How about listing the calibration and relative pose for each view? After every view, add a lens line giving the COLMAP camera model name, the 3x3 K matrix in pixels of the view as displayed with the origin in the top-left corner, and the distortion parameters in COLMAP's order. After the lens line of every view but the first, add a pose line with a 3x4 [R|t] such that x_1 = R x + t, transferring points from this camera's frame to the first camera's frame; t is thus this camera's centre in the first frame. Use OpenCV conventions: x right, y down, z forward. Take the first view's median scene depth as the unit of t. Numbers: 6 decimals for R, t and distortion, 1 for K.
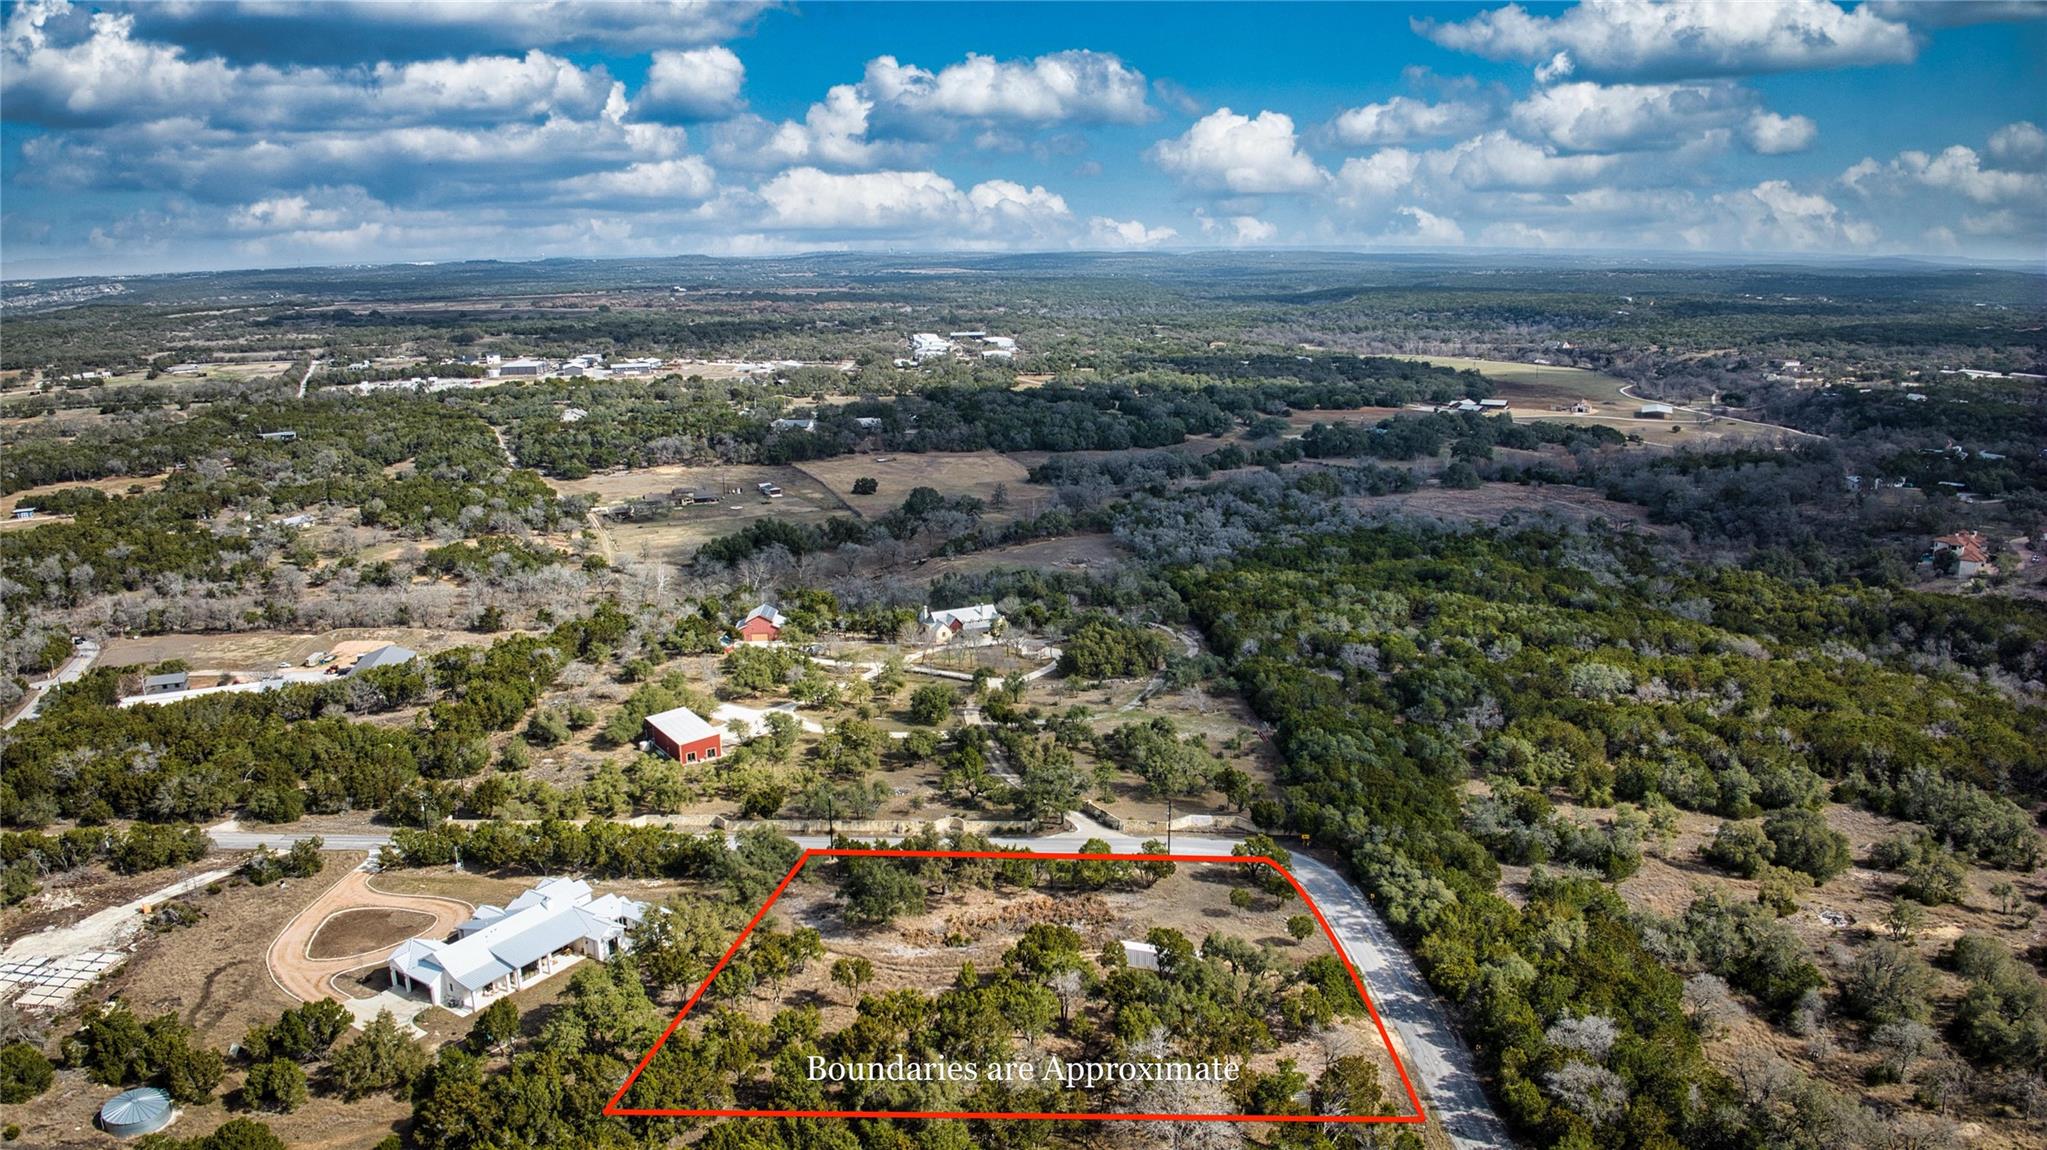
lens RADIAL K [[1443.6, 0, 1023.7], [0, 1443.6, 569.2], [0, 0, 1]] dist [-0.100464, -0.013501]
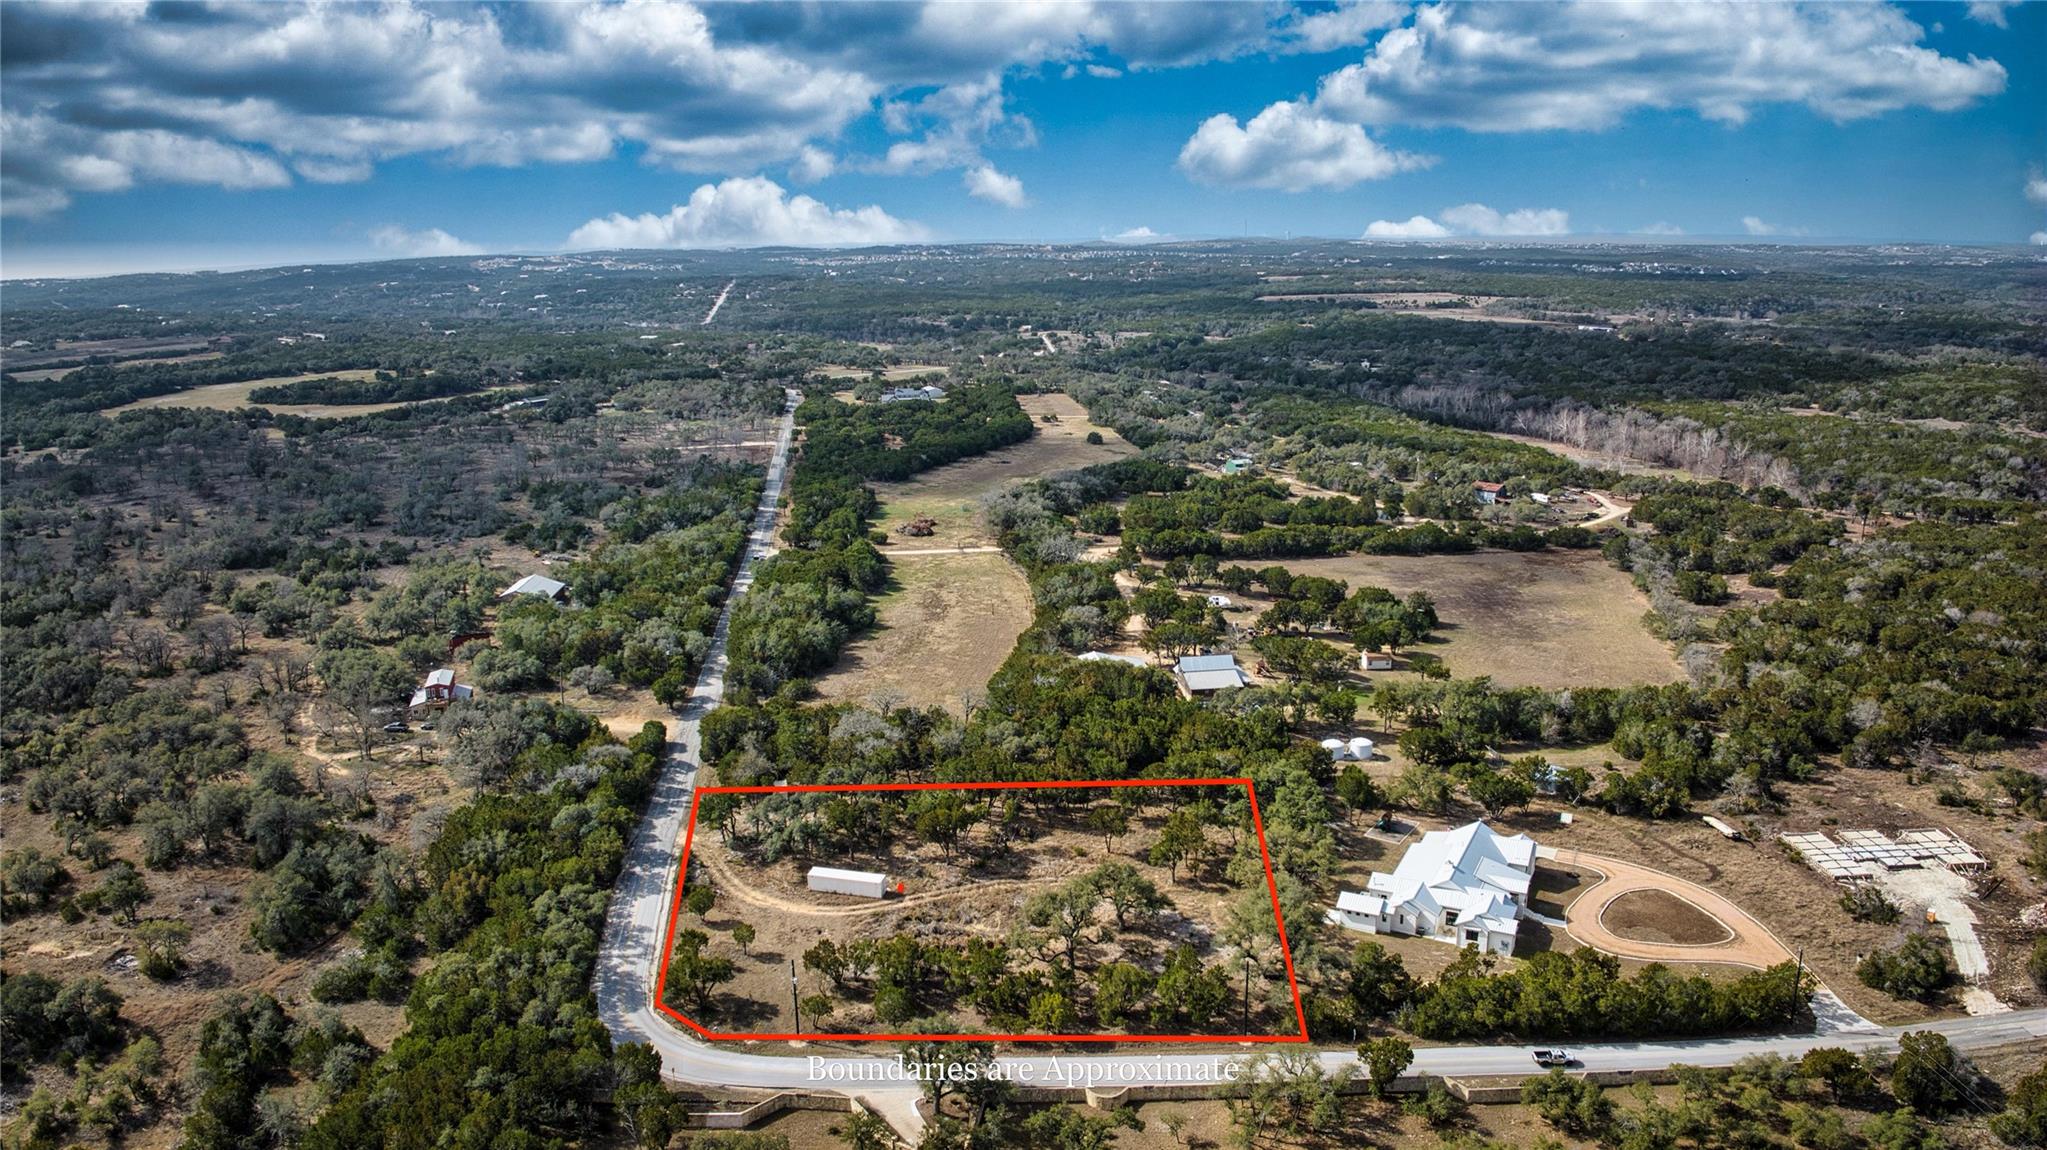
lens RADIAL K [[1443.6, 0, 1034.5], [0, 1443.6, 572.0], [0, 0, 1]] dist [-0.100464, -0.013501]
pose [[-0.995454, 0.044117, -0.084409, 0.019308], [0.002540, 0.898228, 0.439522, -0.232090], [0.095209, 0.437310, -0.894257, 1.045354]]
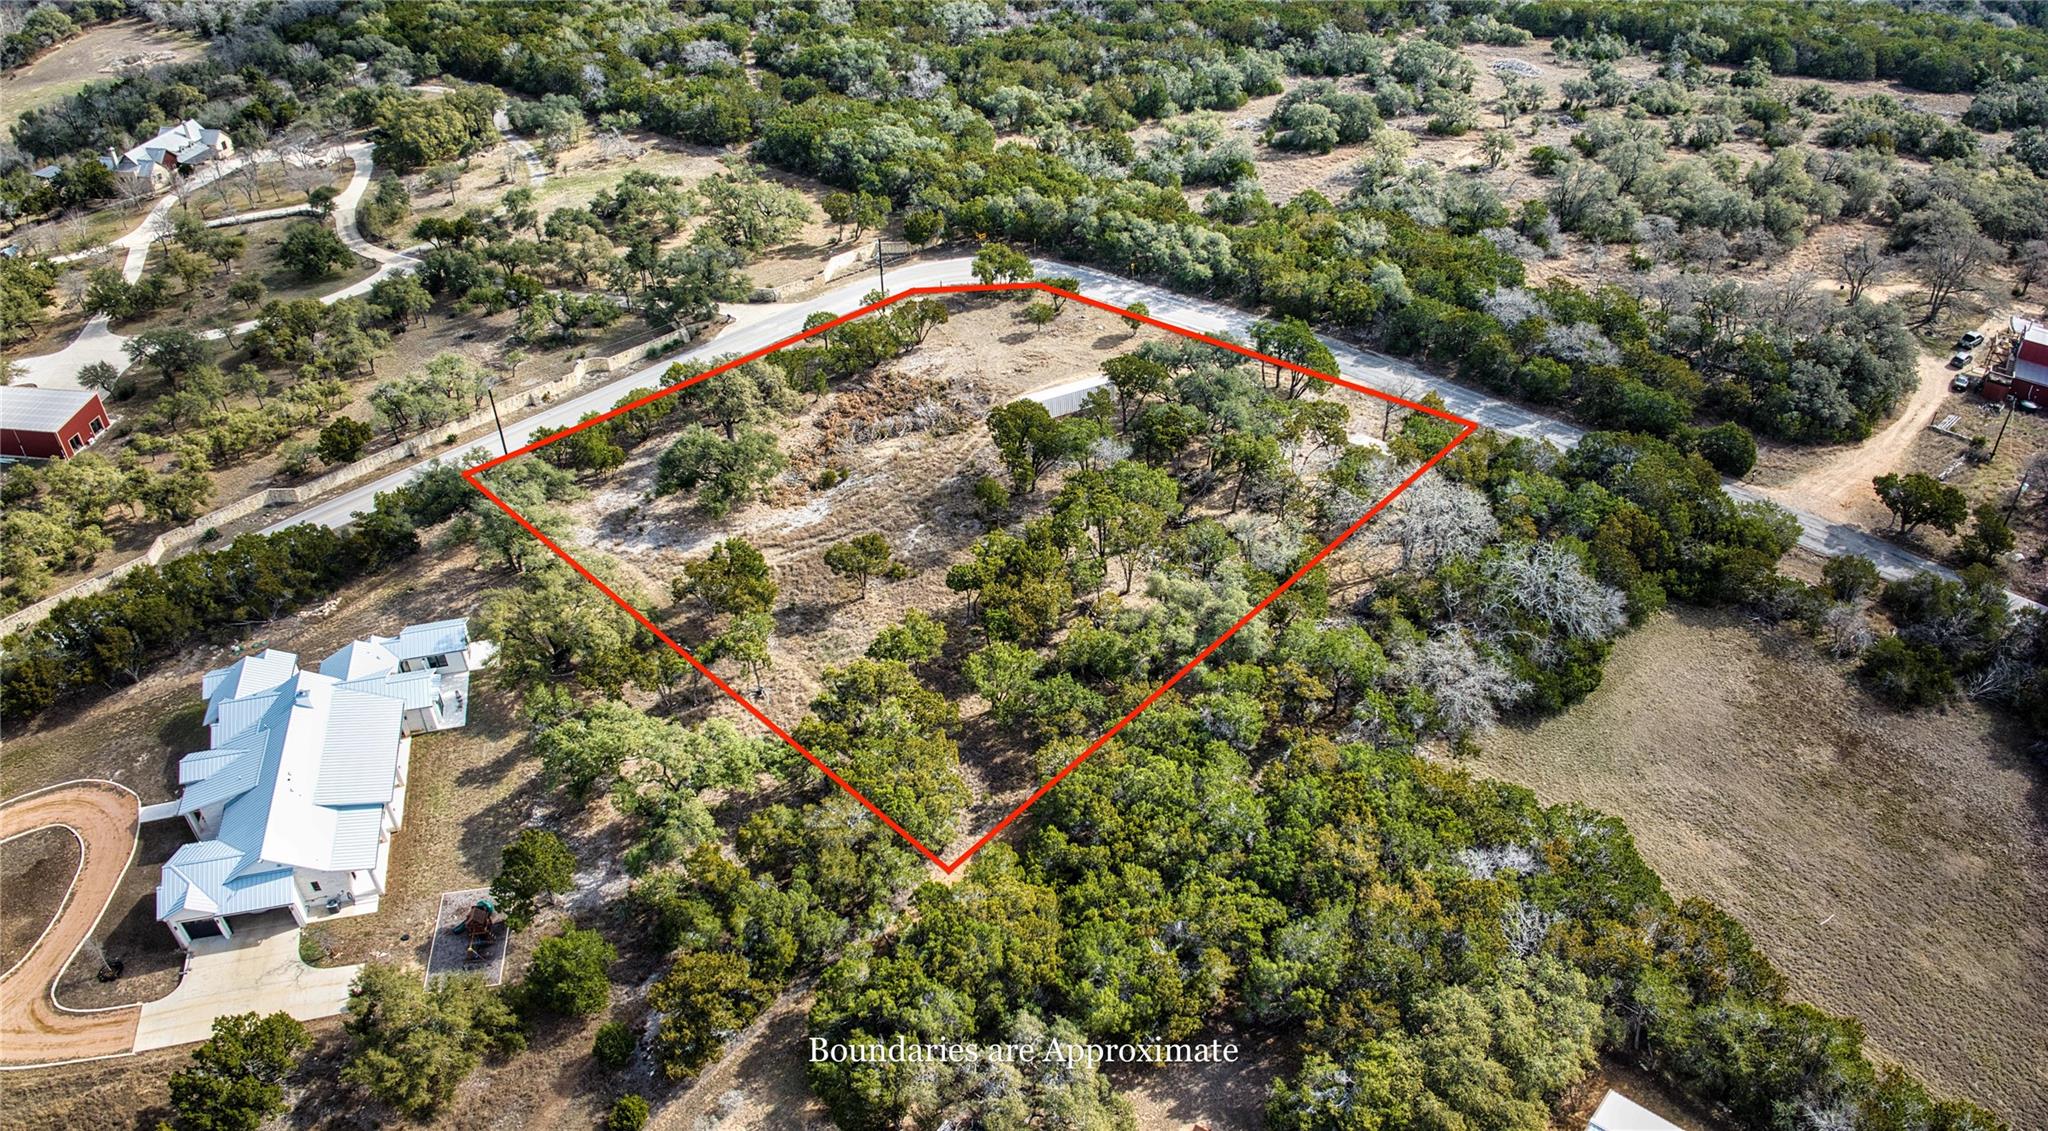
lens RADIAL K [[1455.0, 0, 1027.2], [0, 1455.0, 562.4], [0, 0, 1]] dist [-0.105109, -0.017434]
pose [[0.683251, -0.429360, 0.590608, -0.267518], [0.167540, 0.879453, 0.445524, -0.019706], [-0.710703, -0.205455, 0.672823, 0.225630]]
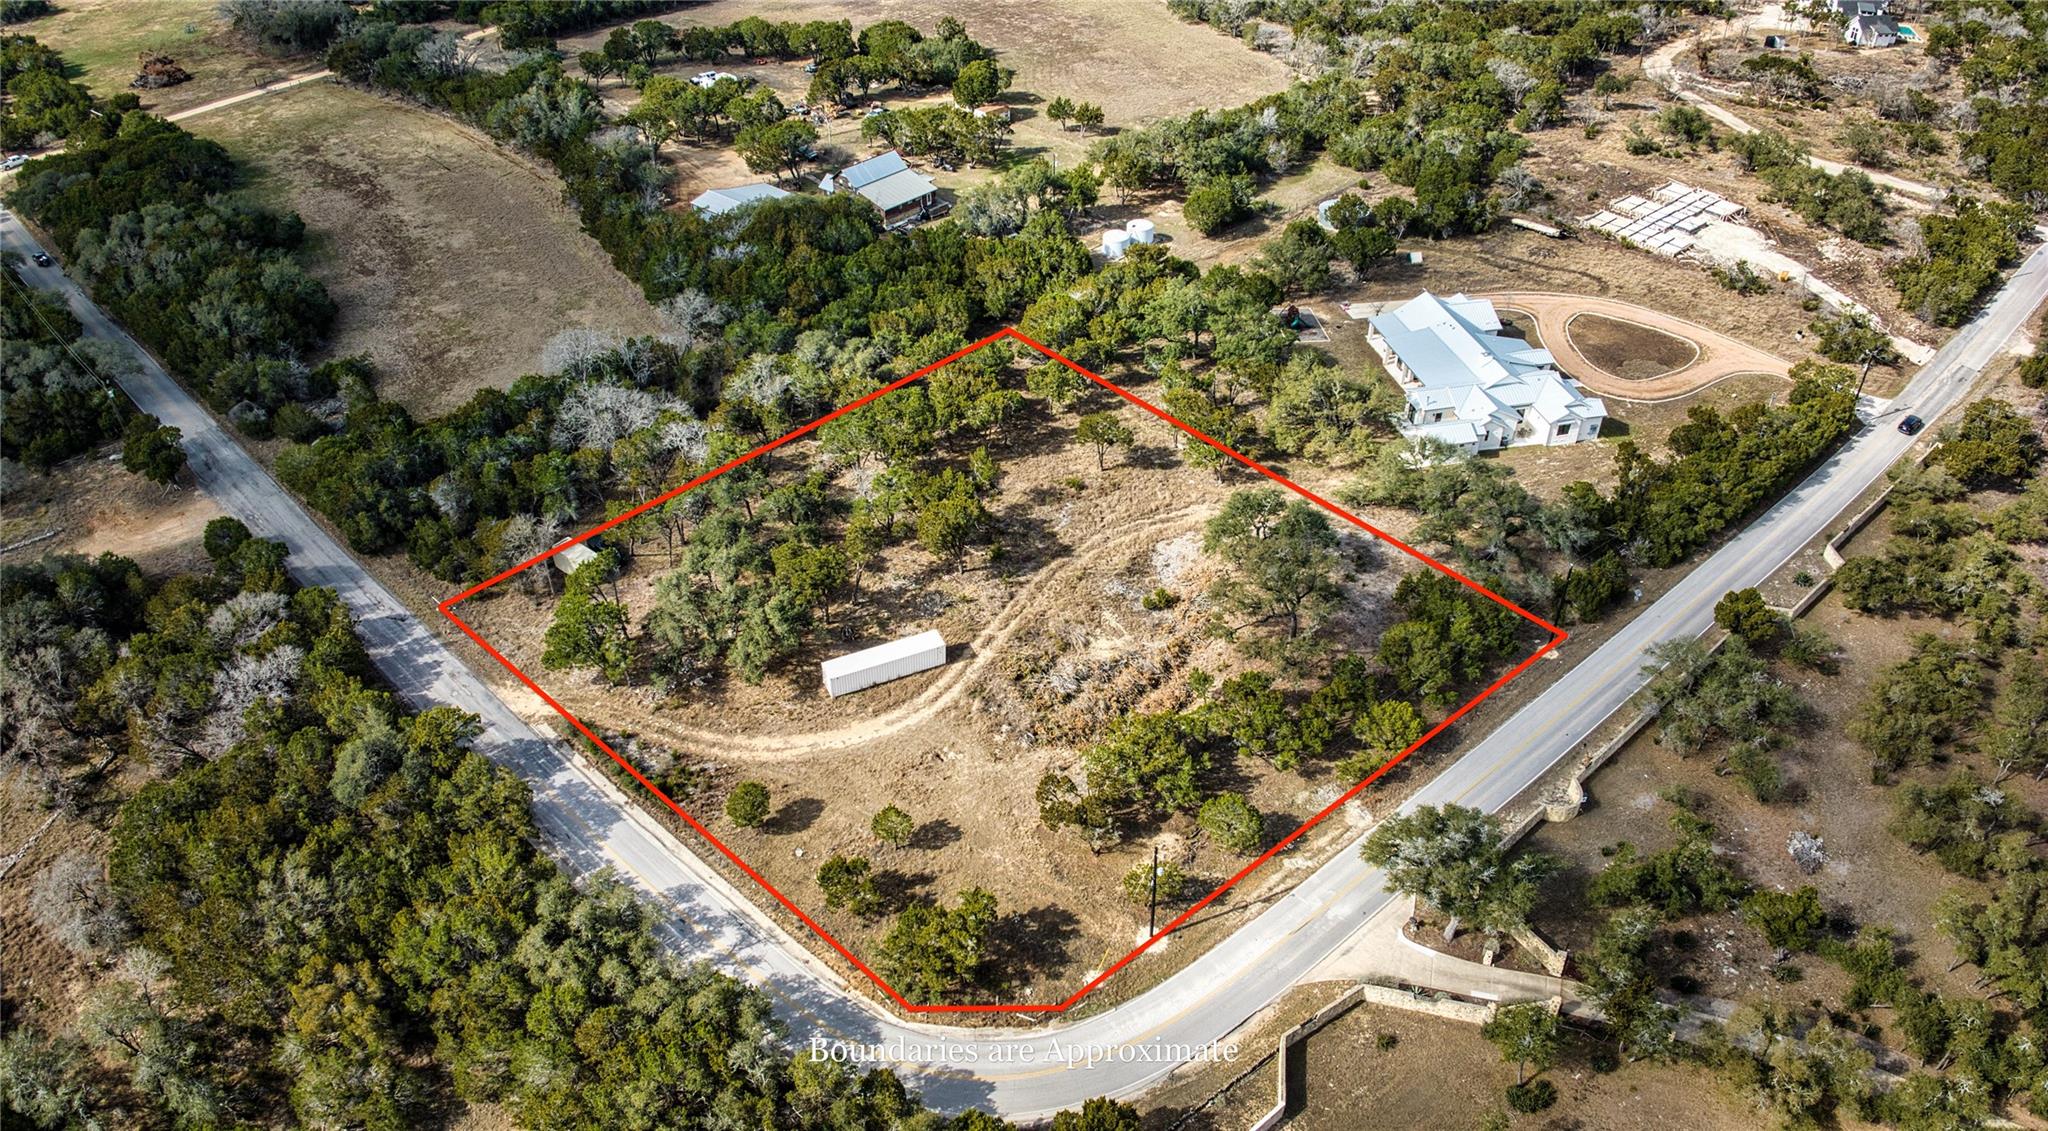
lens RADIAL K [[1455.0, 0, 1020.1], [0, 1455.0, 562.7], [0, 0, 1]] dist [-0.105109, -0.017434]
pose [[-0.707747, 0.435231, -0.556478, 0.231196], [-0.137780, 0.687532, 0.712963, -0.149487], [0.692900, 0.581269, -0.426633, 0.729900]]
